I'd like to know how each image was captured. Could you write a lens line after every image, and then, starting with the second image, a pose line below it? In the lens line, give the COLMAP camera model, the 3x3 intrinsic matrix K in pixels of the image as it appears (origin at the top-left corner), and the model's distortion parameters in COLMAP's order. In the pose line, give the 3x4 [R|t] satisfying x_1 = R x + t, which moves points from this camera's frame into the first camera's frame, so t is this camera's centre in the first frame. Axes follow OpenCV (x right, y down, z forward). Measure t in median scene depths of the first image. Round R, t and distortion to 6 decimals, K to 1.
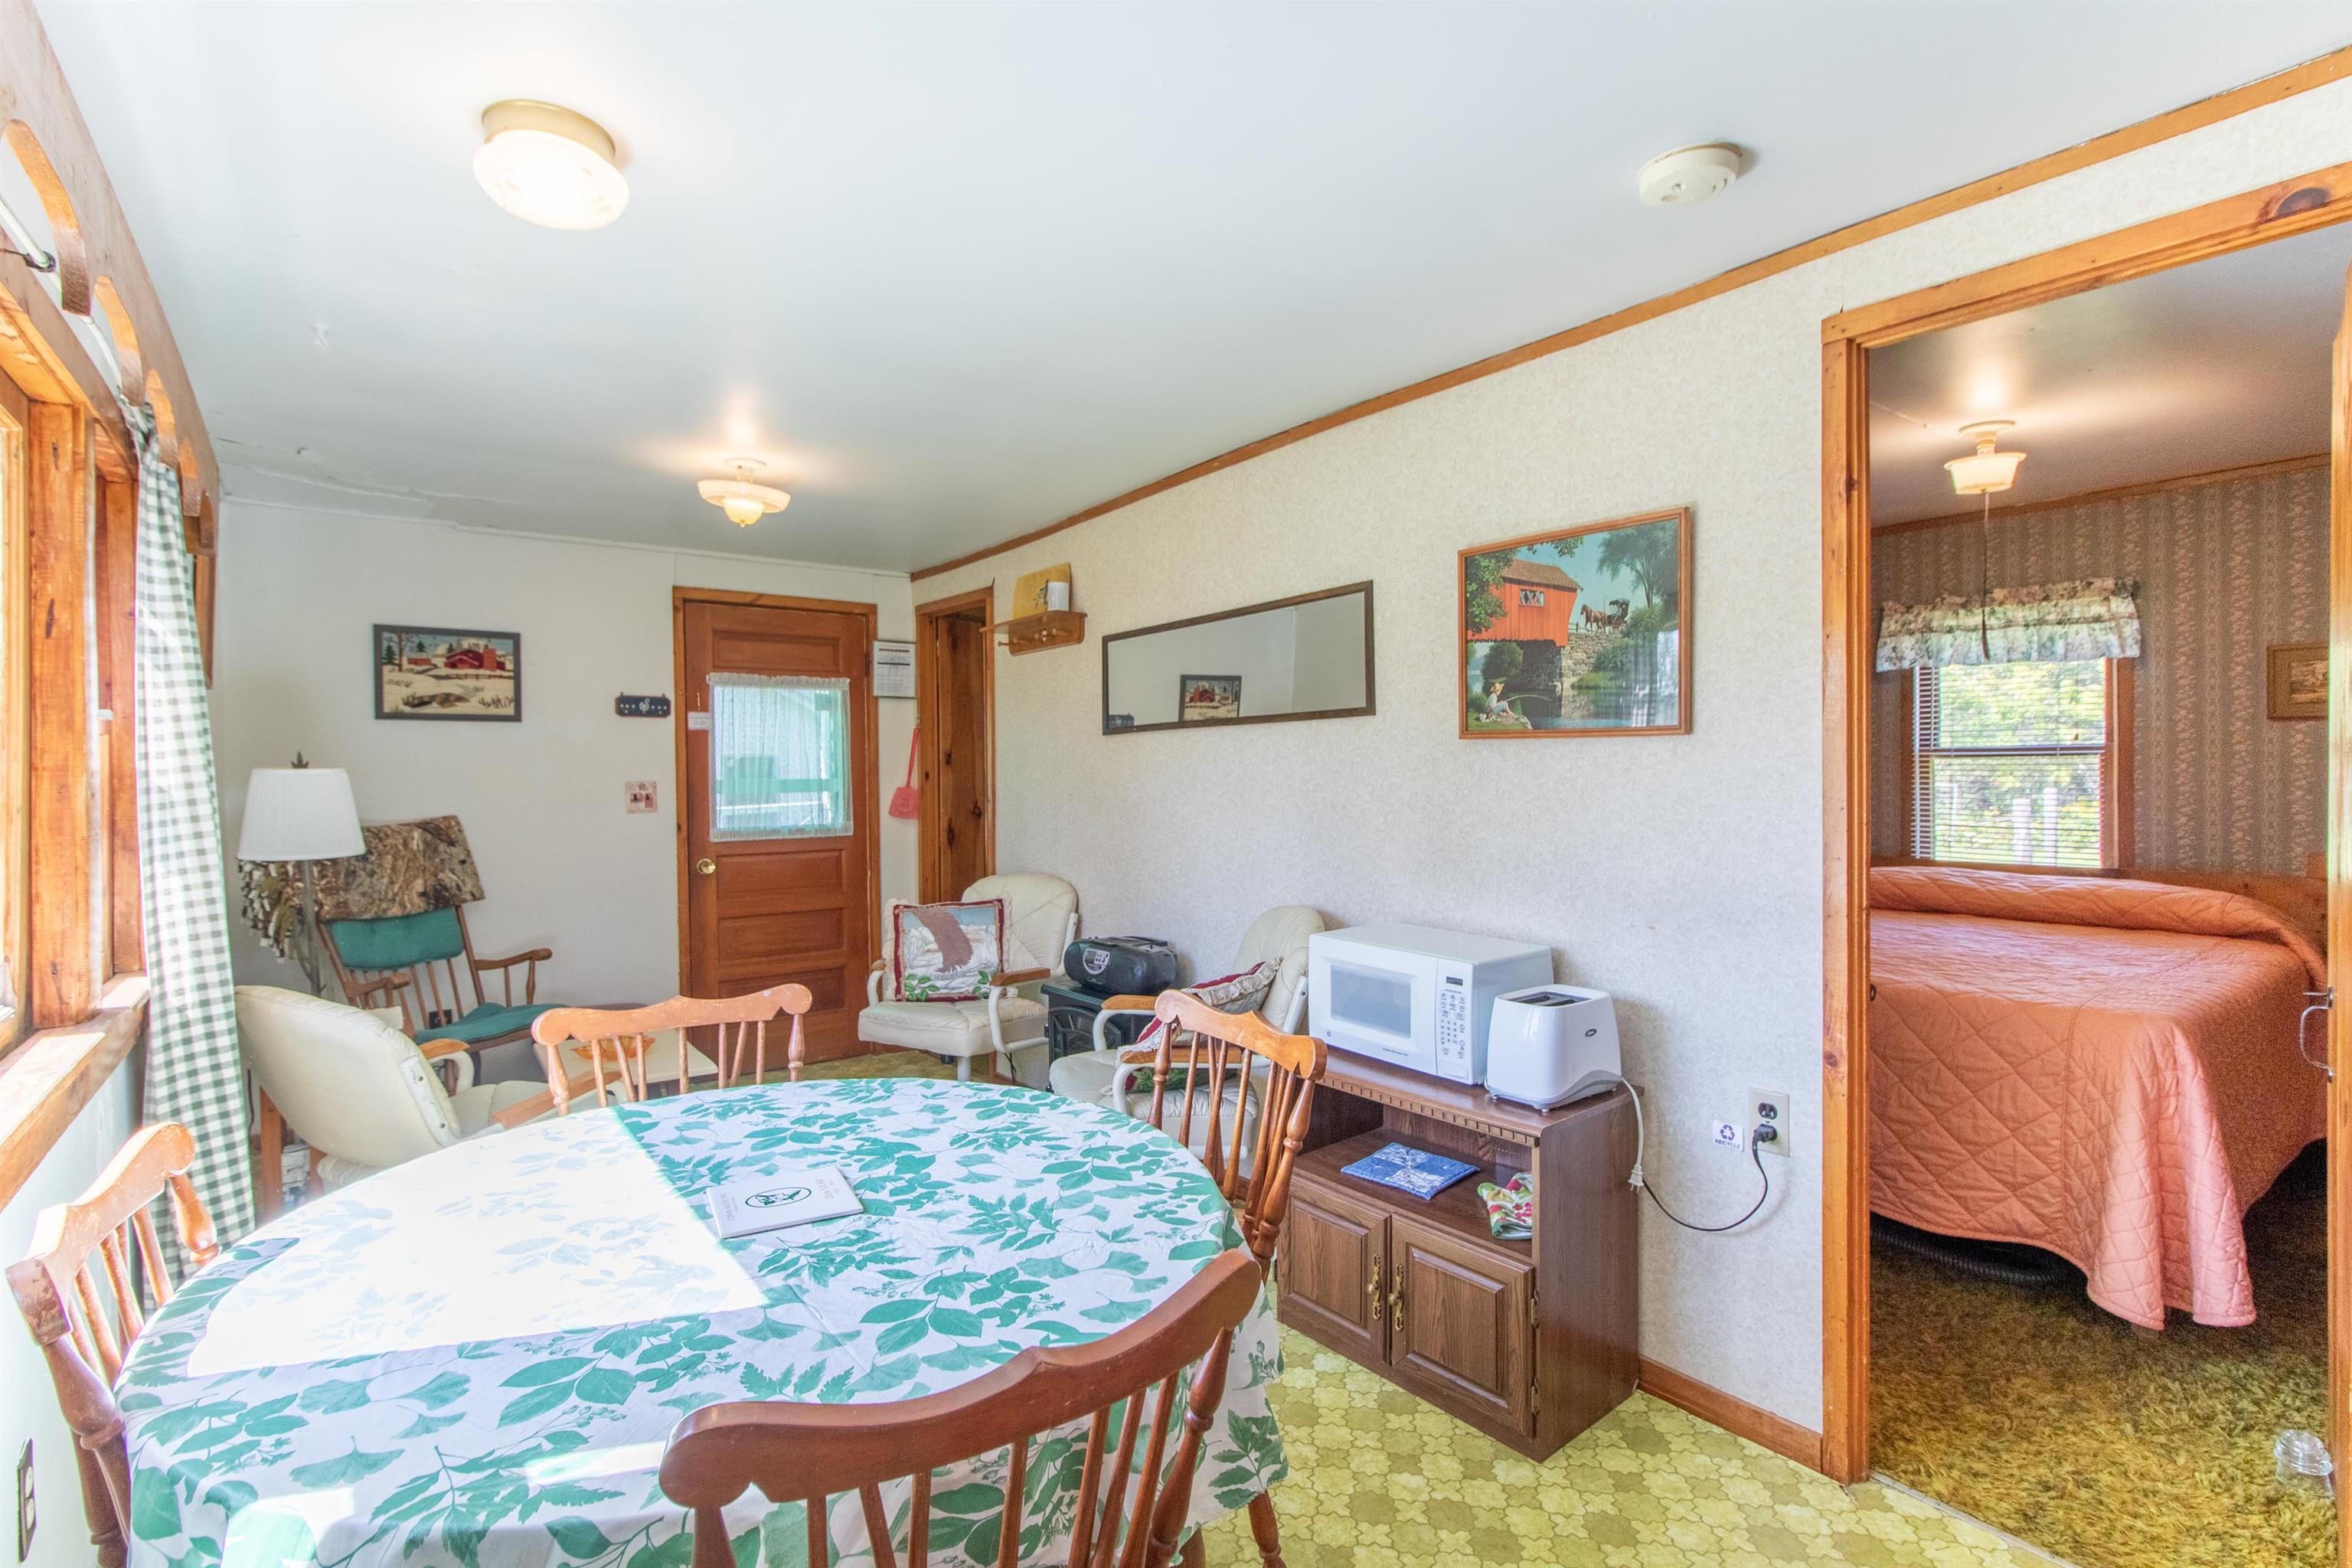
lens RADIAL K [[1094.1, 0, 1152.7], [0, 1094.1, 782.1], [0, 0, 1]] dist [0.005614, 0.000442]
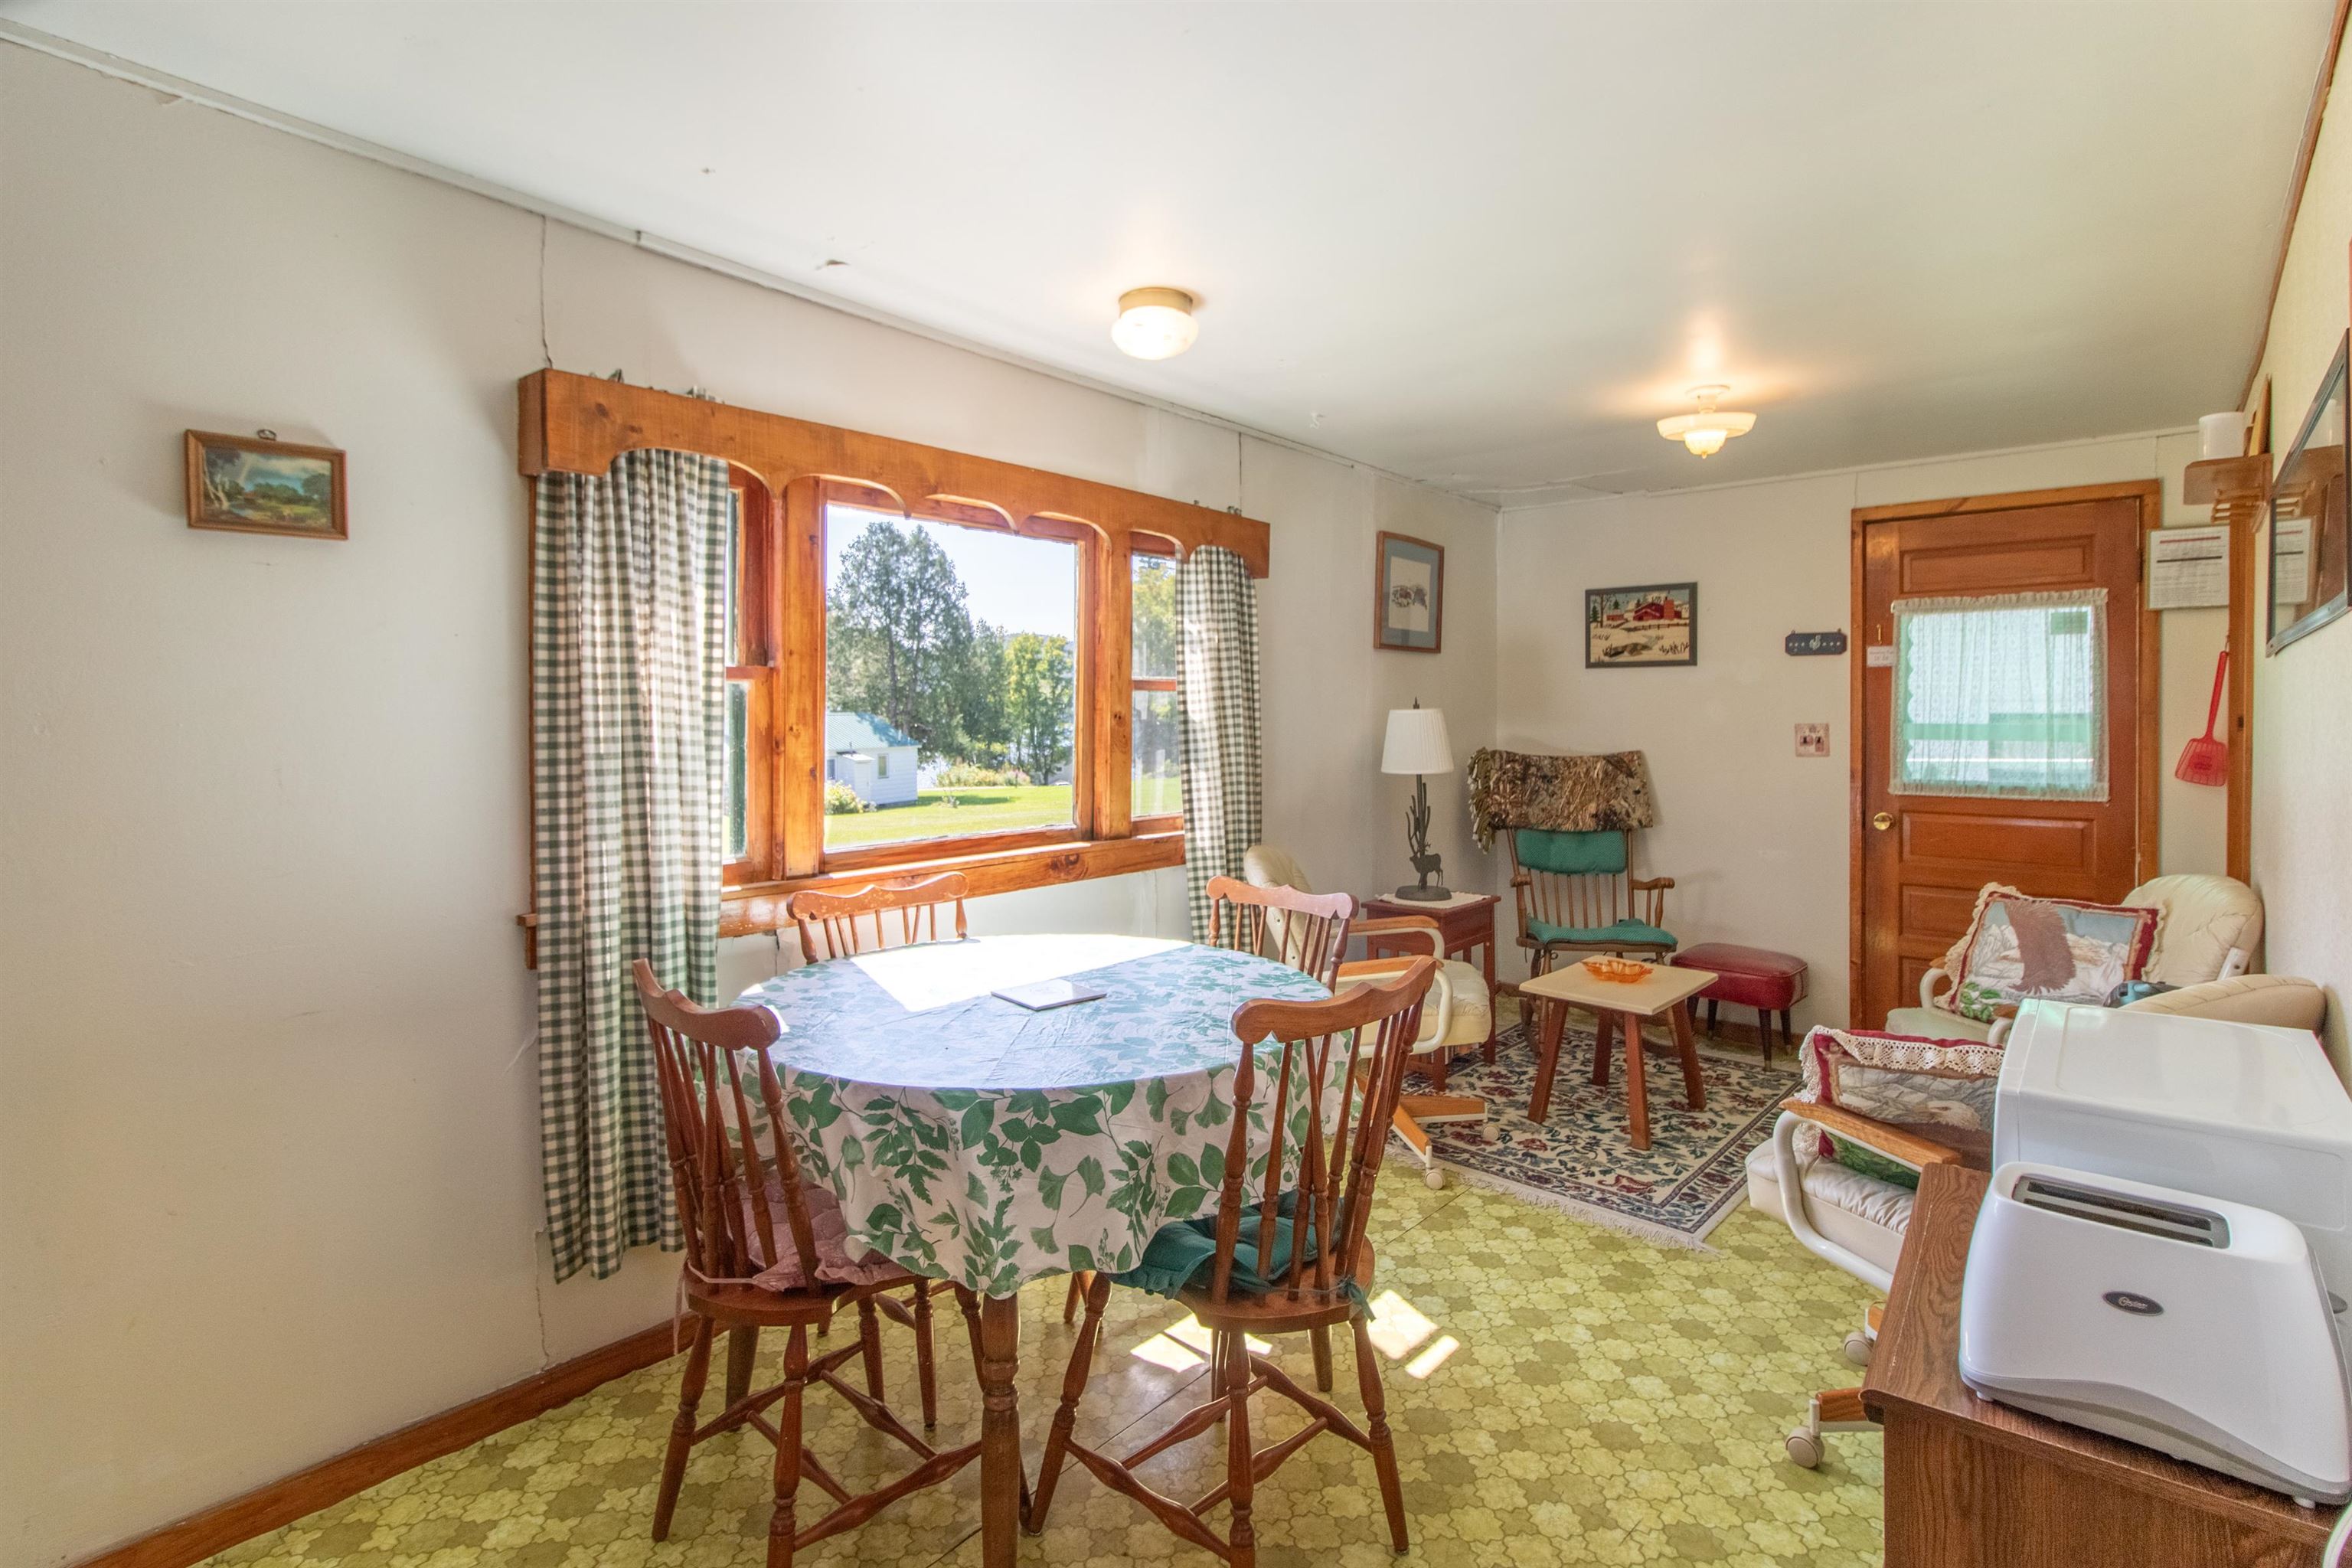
lens RADIAL K [[1126.9, 0, 1145.7], [0, 1126.9, 714.8], [0, 0, 1]] dist [0.003779, 0.000589]
pose [[0.219110, 0.008496, -0.975663, 0.382774], [-0.013674, 0.999891, 0.005636, -0.006130], [0.975604, 0.012106, 0.219203, 0.244440]]
